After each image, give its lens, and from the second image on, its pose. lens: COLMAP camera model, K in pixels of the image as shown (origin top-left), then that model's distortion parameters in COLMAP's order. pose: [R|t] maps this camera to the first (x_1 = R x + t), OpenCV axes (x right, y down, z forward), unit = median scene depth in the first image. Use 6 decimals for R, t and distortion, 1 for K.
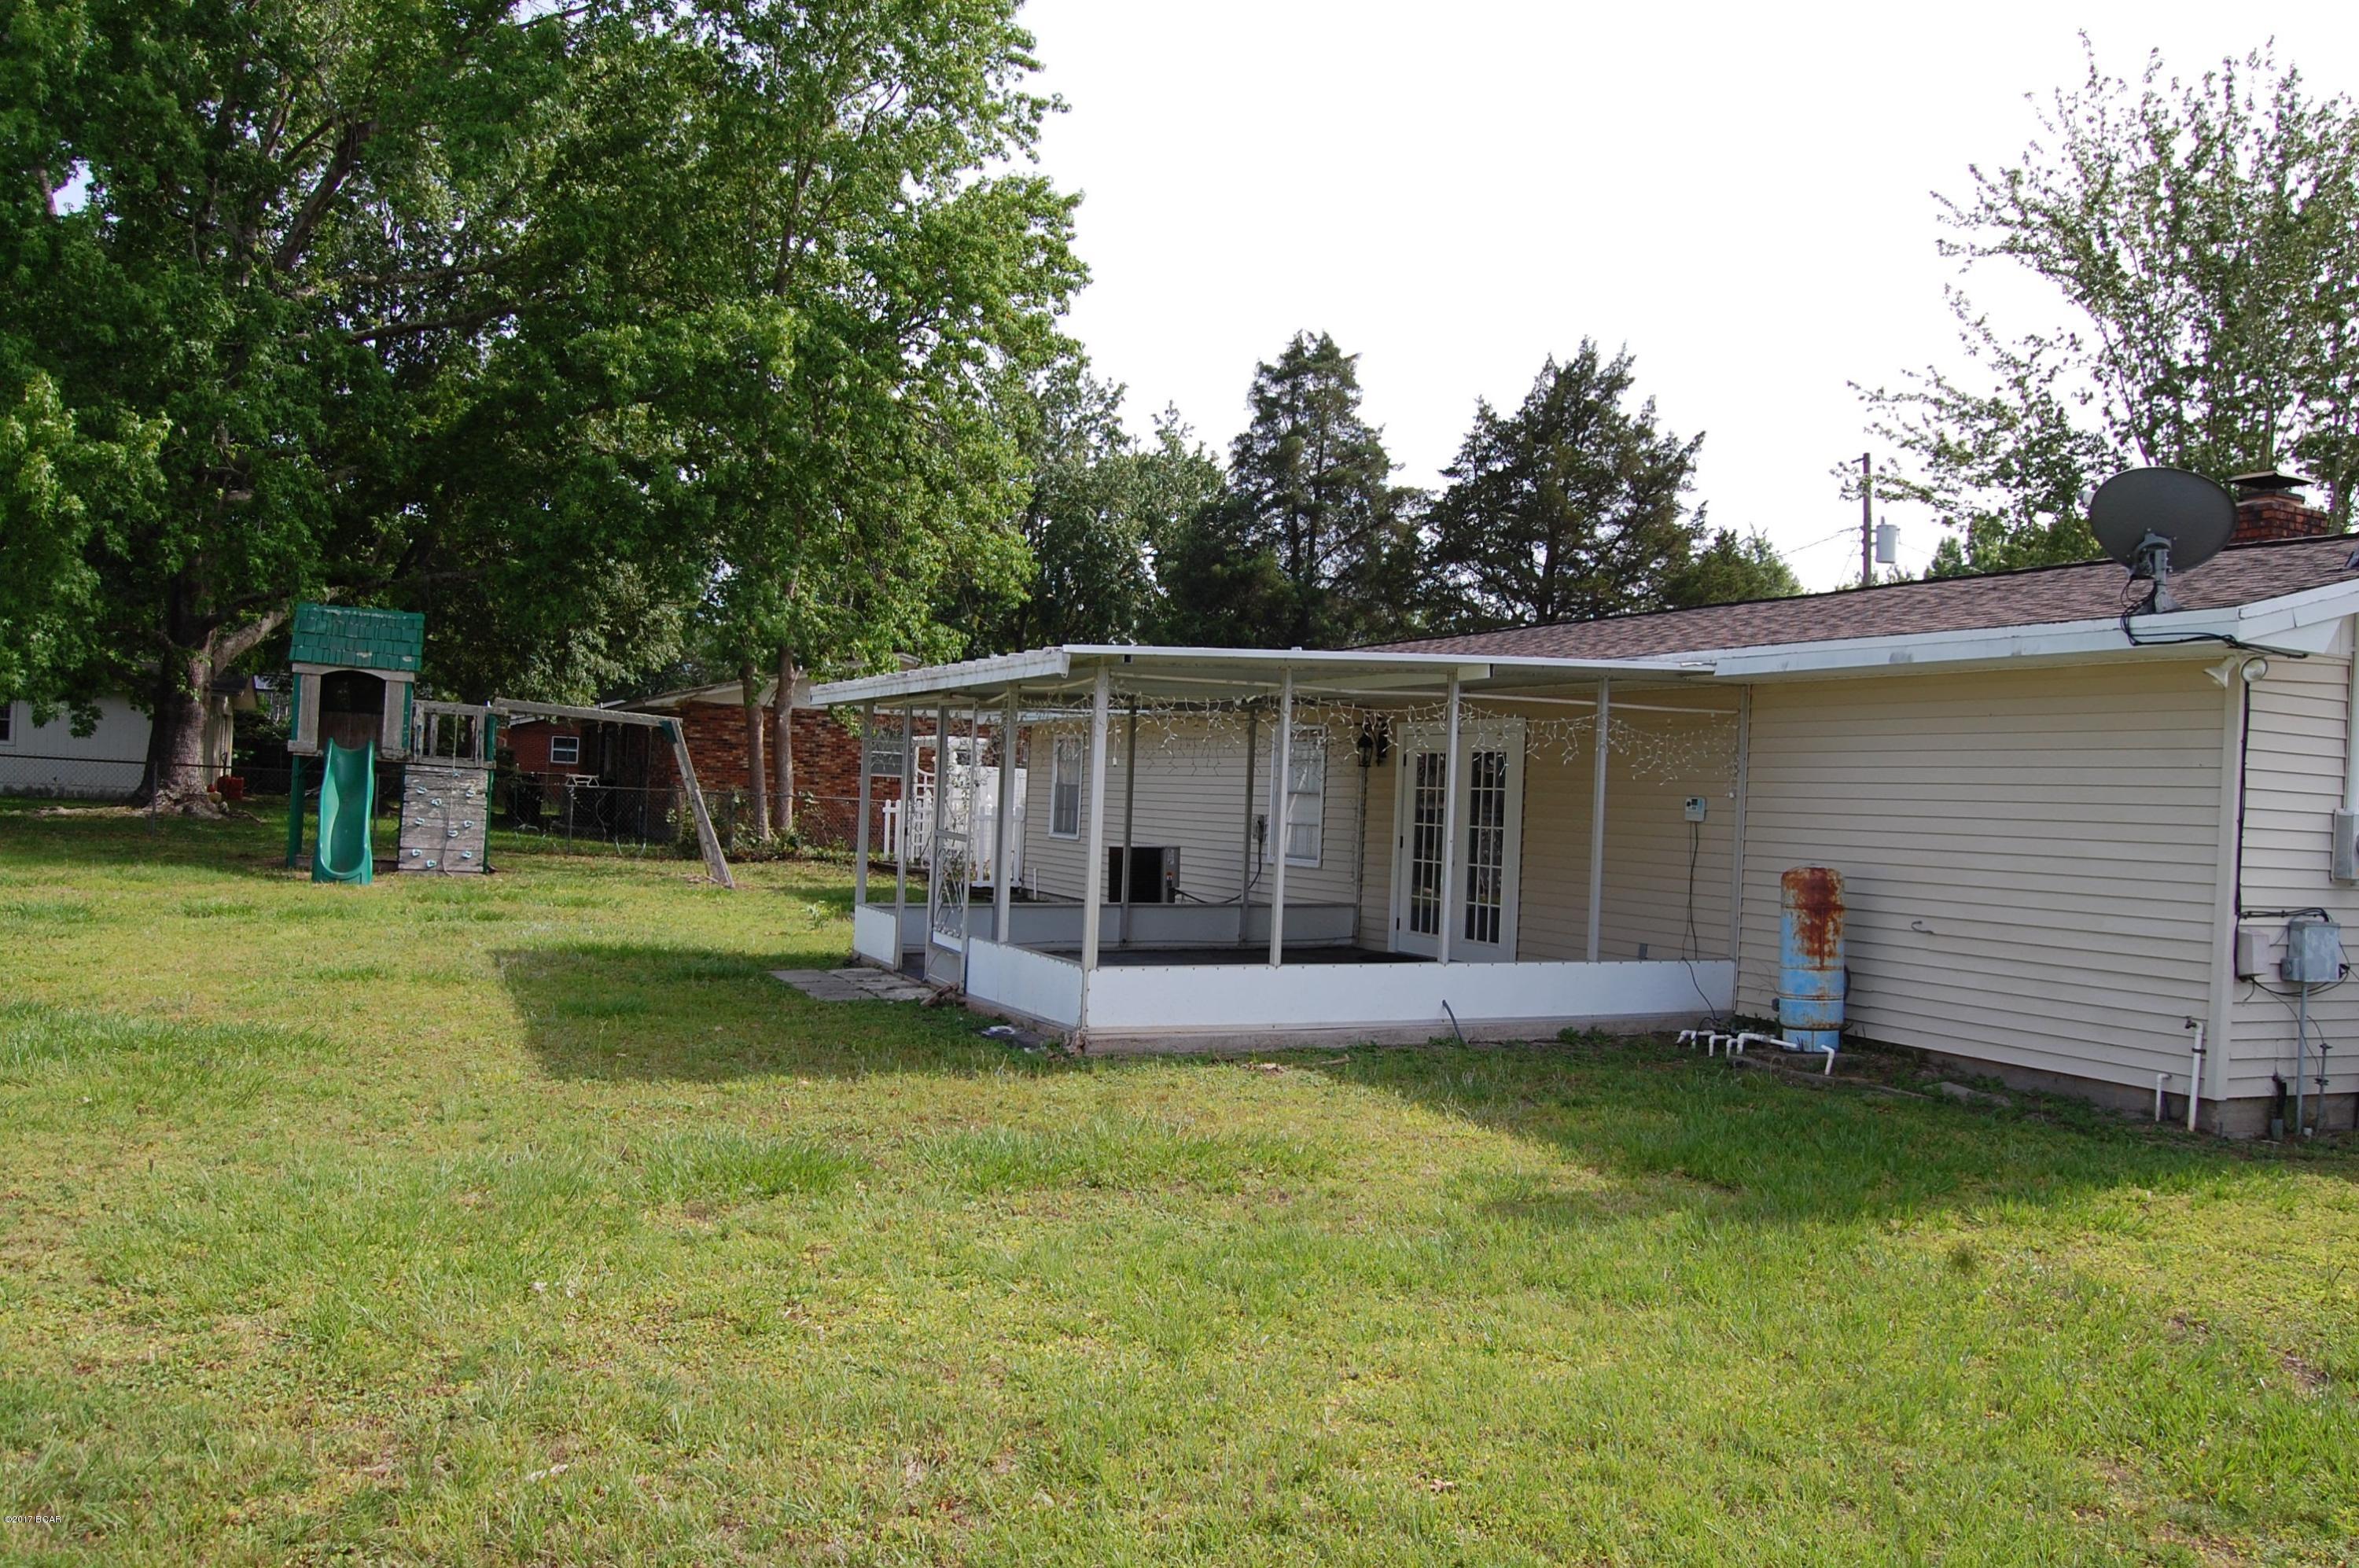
lens RADIAL K [[1883.2, 0, 1179.5], [0, 1883.2, 784.0], [0, 0, 1]] dist [-0.002094, -0.001261]
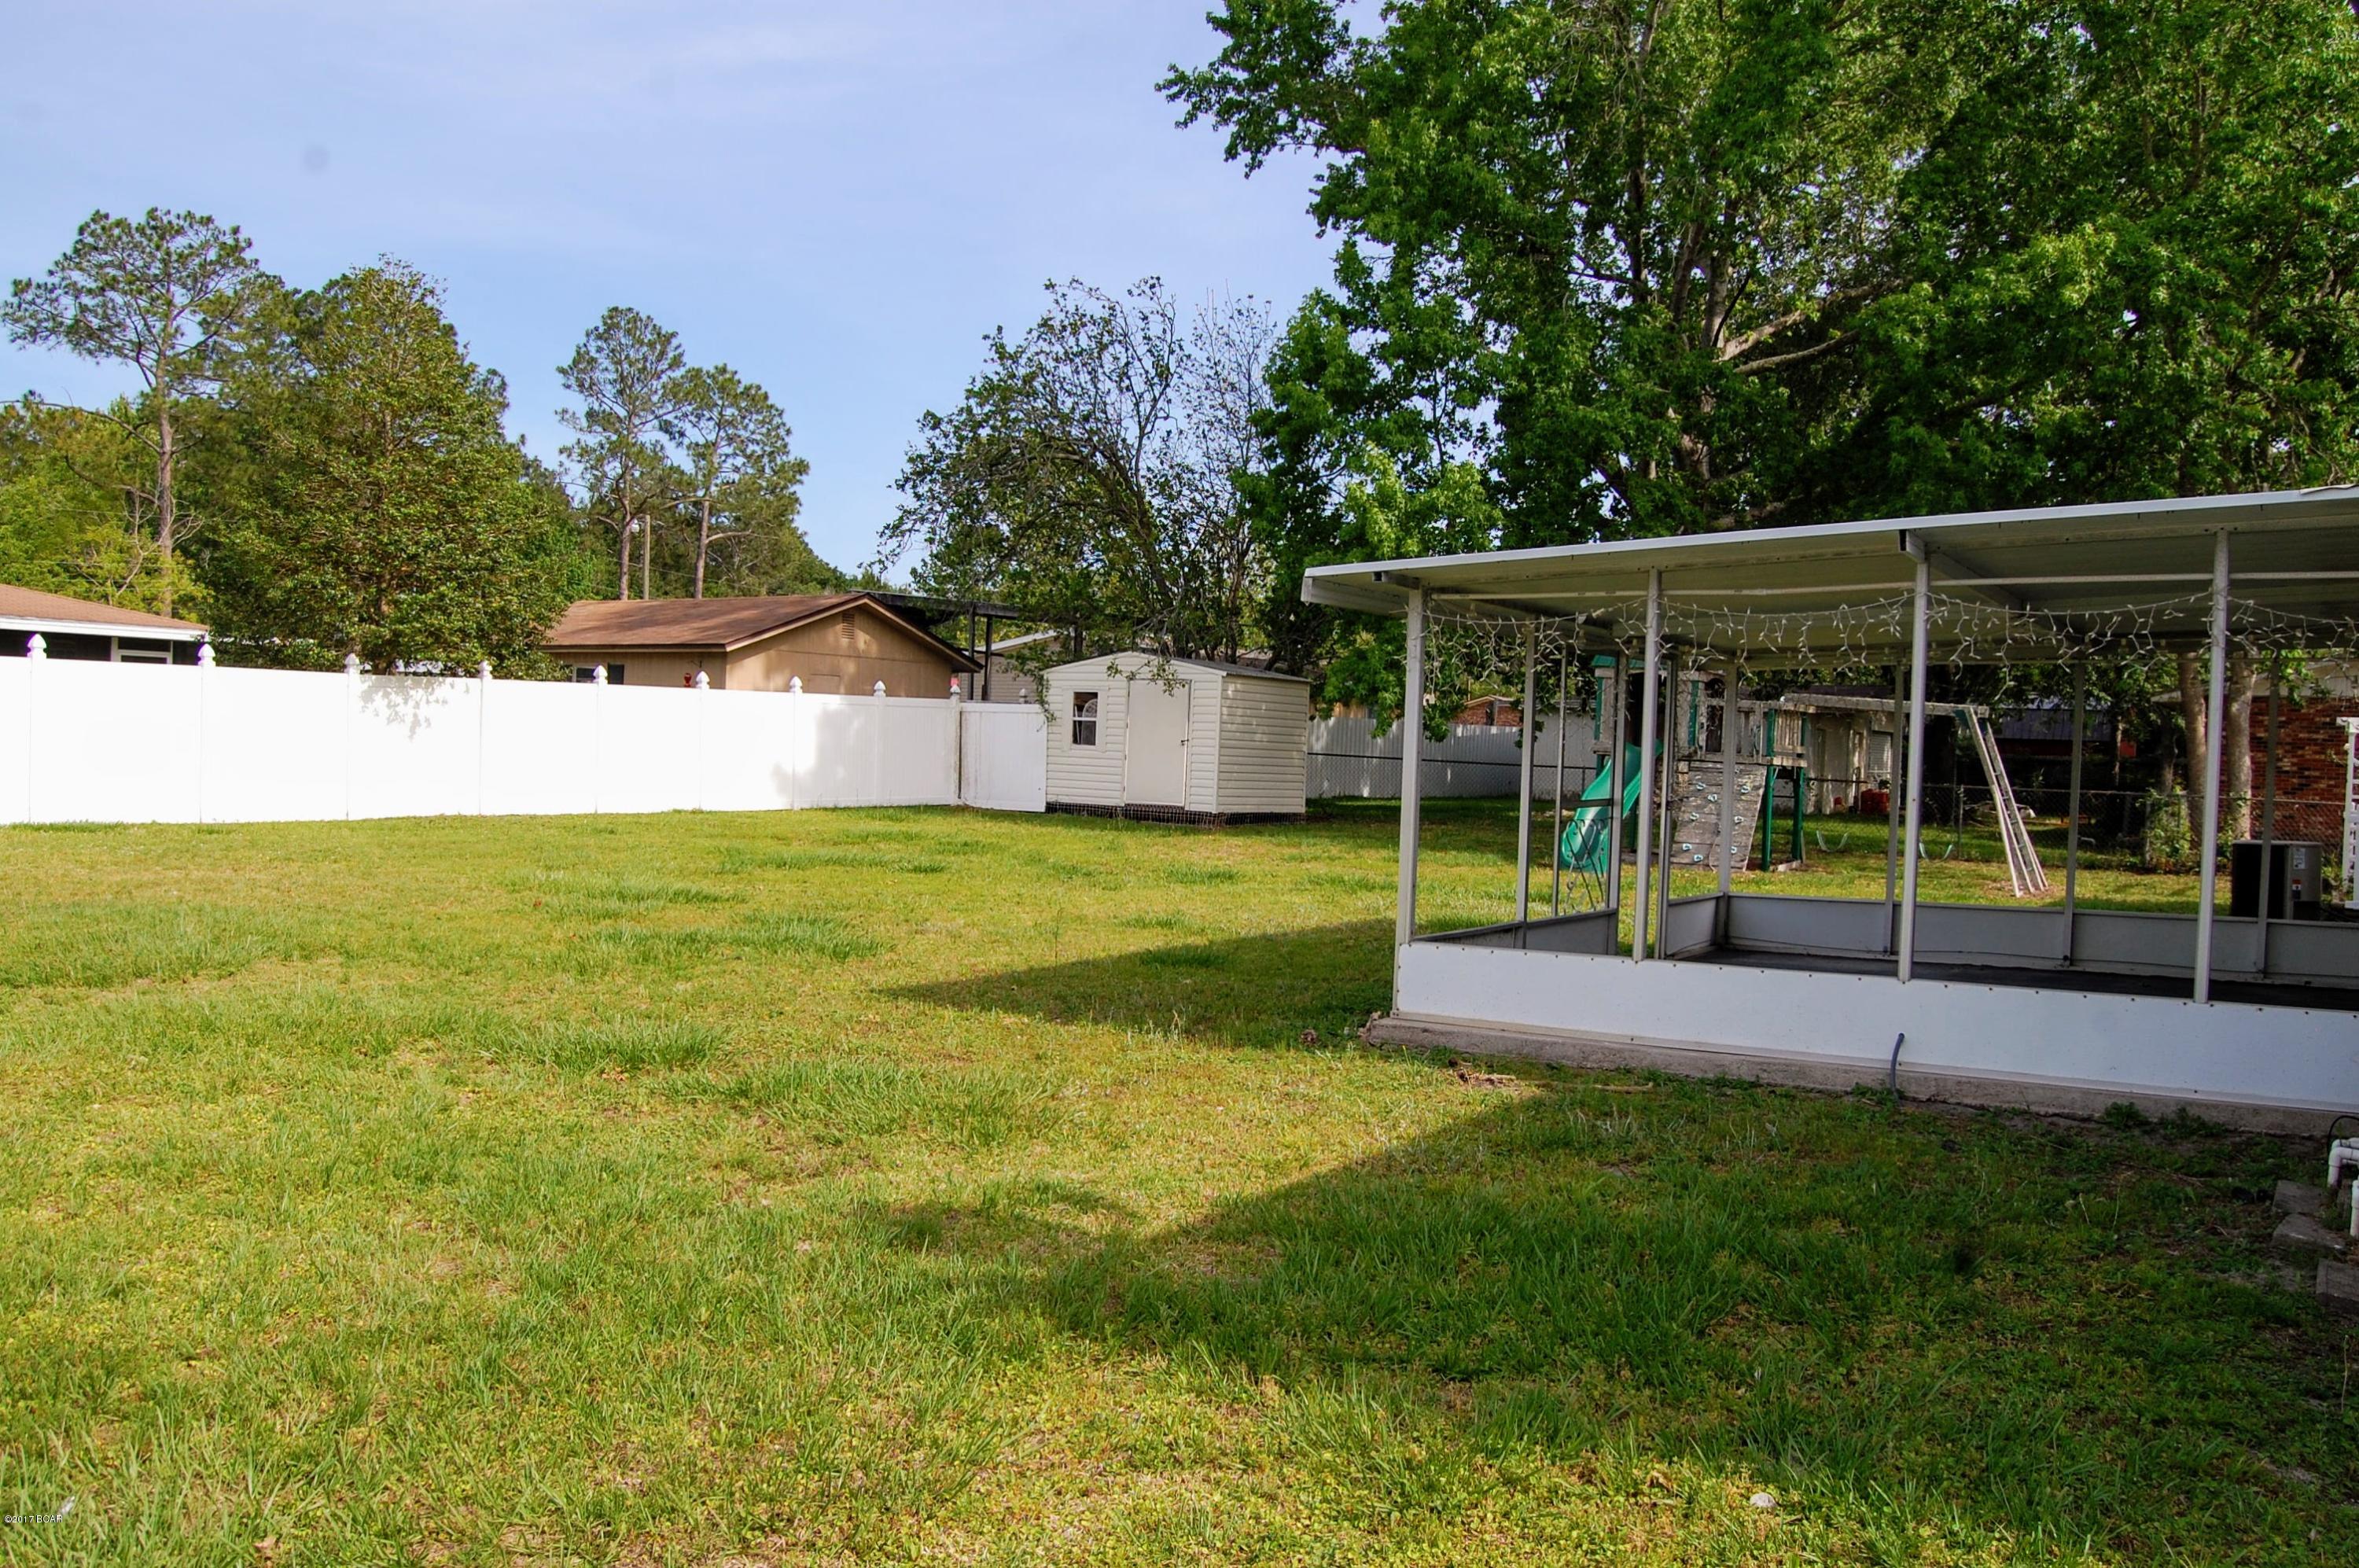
lens RADIAL K [[1841.0, 0, 1181.4], [0, 1841.0, 840.1], [0, 0, 1]] dist [-0.048150, -0.001955]
pose [[0.564667, 0.017479, -0.825134, 0.261047], [-0.006372, 0.999838, 0.016819, 0.017596], [0.825294, -0.004239, 0.564687, 0.205636]]
